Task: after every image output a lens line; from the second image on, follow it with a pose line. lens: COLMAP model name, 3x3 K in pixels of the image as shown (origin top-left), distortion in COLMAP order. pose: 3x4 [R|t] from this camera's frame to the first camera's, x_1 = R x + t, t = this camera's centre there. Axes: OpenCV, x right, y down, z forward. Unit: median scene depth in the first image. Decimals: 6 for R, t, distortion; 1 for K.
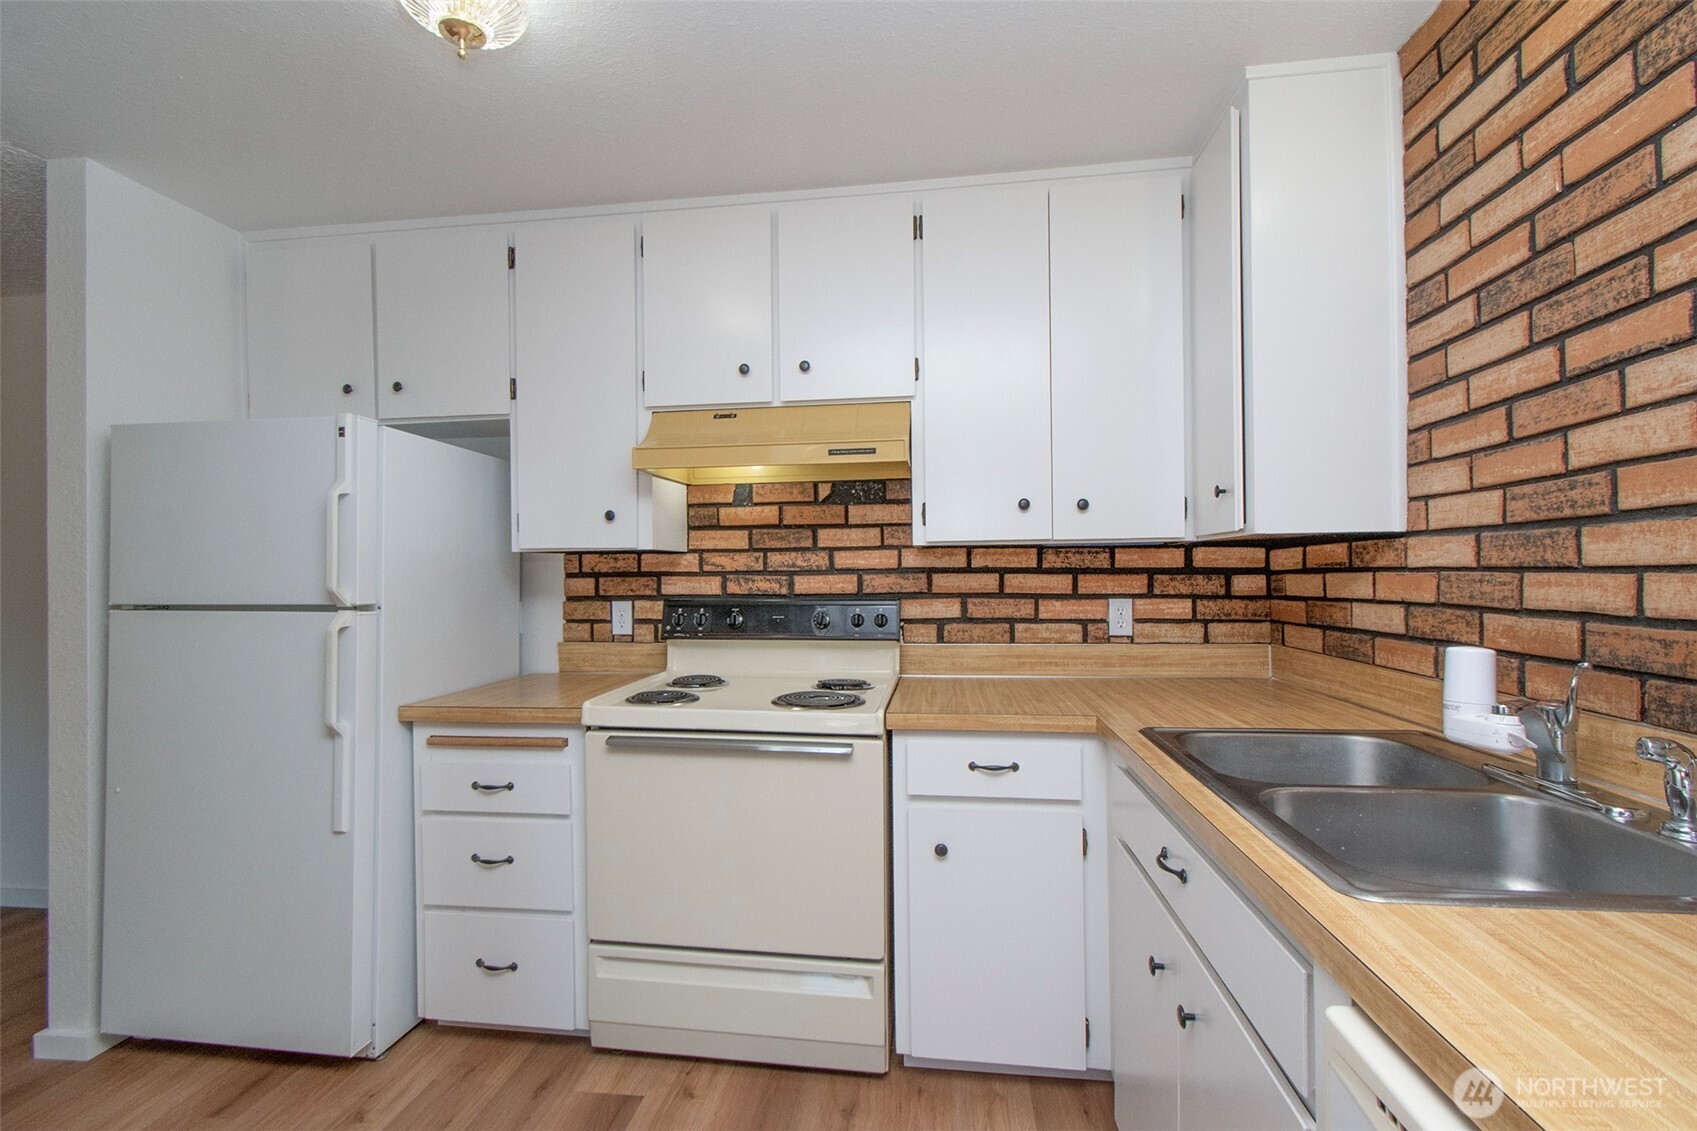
lens RADIAL K [[743.3, 0, 843.2], [0, 743.3, 569.2], [0, 0, 1]] dist [-0.003900, -0.000082]
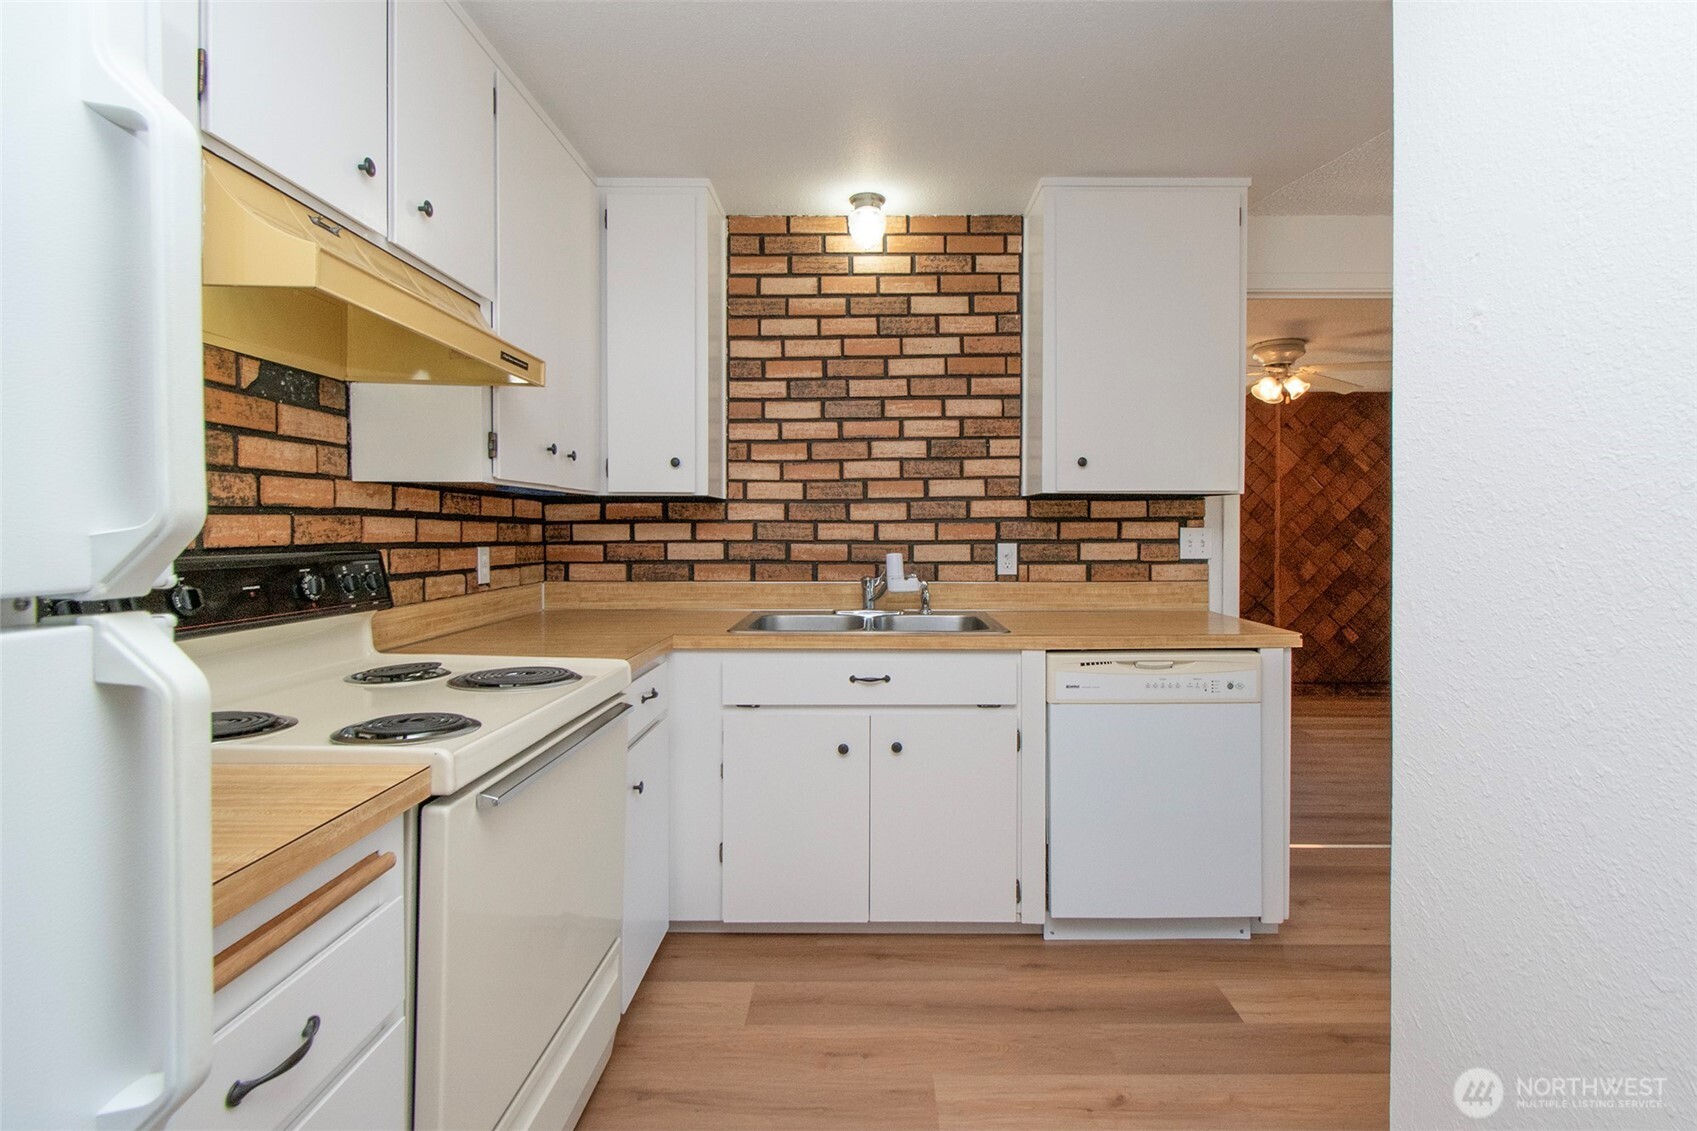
lens RADIAL K [[764.7, 0, 871.7], [0, 764.7, 535.3], [0, 0, 1]] dist [-0.004265, -0.000103]
pose [[-0.114454, 0.001259, 0.993428, -0.747747], [-0.005597, 0.999983, -0.001912, 0.024689], [-0.993413, -0.005780, -0.114445, 0.635079]]
